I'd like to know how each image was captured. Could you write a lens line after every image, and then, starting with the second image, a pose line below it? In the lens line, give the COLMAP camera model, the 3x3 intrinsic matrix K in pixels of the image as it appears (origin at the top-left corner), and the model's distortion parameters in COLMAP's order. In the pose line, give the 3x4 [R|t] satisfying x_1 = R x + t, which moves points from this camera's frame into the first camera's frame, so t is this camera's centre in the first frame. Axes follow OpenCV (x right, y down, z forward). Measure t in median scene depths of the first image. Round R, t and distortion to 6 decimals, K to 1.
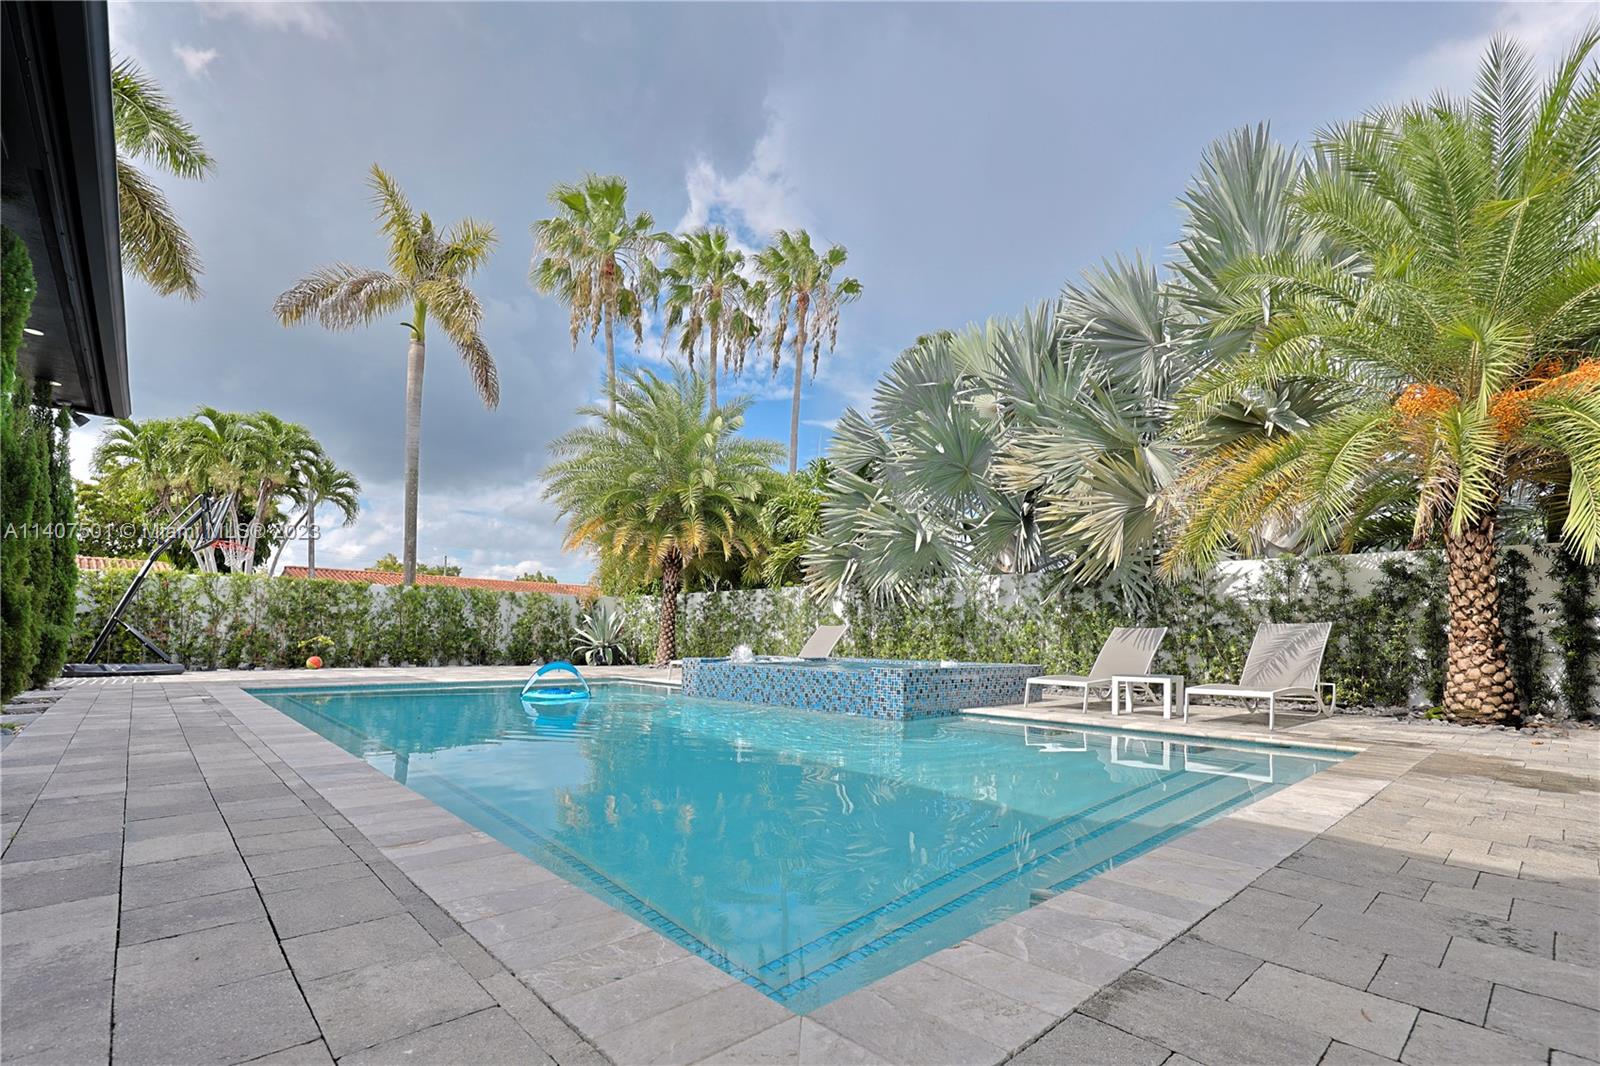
lens RADIAL K [[715.9, 0, 793.9], [0, 715.9, 647.5], [0, 0, 1]] dist [-0.000166, 0.004465]
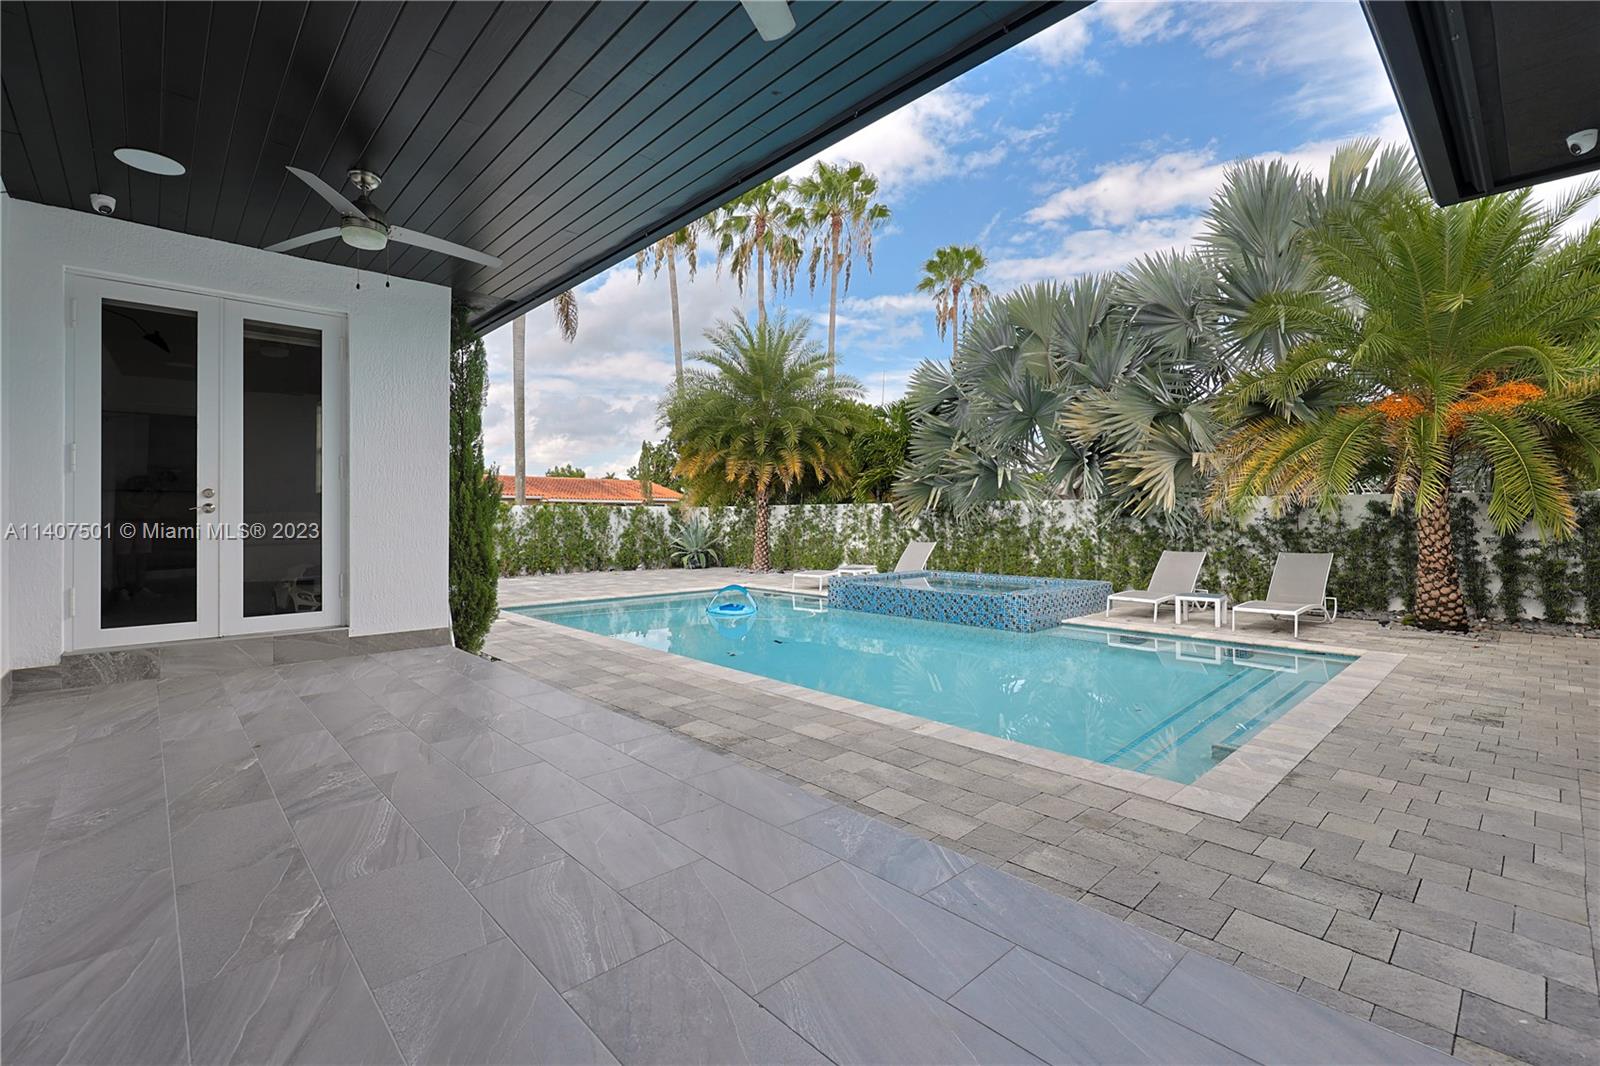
lens RADIAL K [[702.3, 0, 800.0], [0, 702.3, 533.0], [0, 0, 1]] dist [0.011359, 0.000117]
pose [[0.999768, -0.014234, 0.016147, -0.246579], [0.014068, 0.999847, 0.010365, -0.087528], [-0.016292, -0.010135, 0.999816, -0.283749]]
